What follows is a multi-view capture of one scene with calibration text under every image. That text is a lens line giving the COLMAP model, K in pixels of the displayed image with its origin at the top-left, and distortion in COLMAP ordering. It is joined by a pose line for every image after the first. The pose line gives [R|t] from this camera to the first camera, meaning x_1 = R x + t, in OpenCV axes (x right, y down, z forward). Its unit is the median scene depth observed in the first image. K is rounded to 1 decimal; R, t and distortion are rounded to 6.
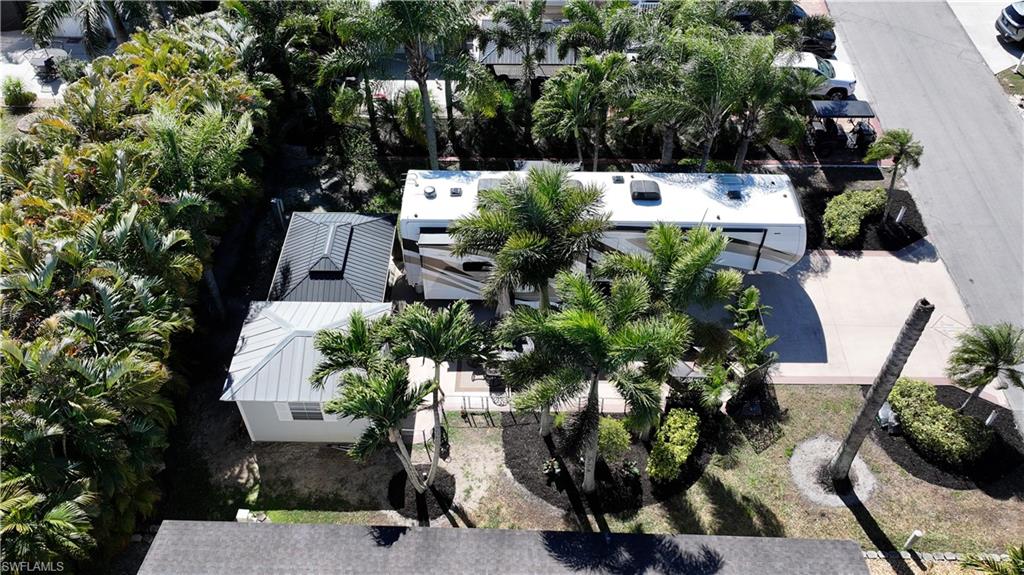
lens RADIAL K [[844.7, 0, 515.4], [0, 844.7, 287.7], [0, 0, 1]] dist [0.015287, -0.006861]
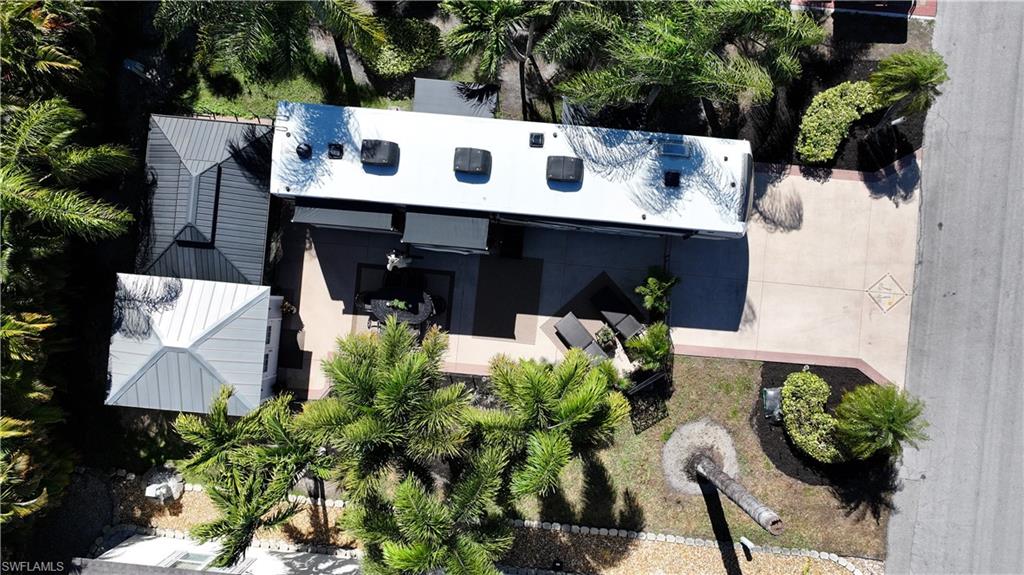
lens RADIAL K [[844.7, 0, 512.5], [0, 844.7, 286.1], [0, 0, 1]] dist [0.015287, -0.006861]
pose [[0.997586, 0.069199, -0.005806, 0.119927], [-0.047243, 0.737582, 0.673603, -0.602231], [0.050895, -0.671702, 0.739071, 0.325518]]
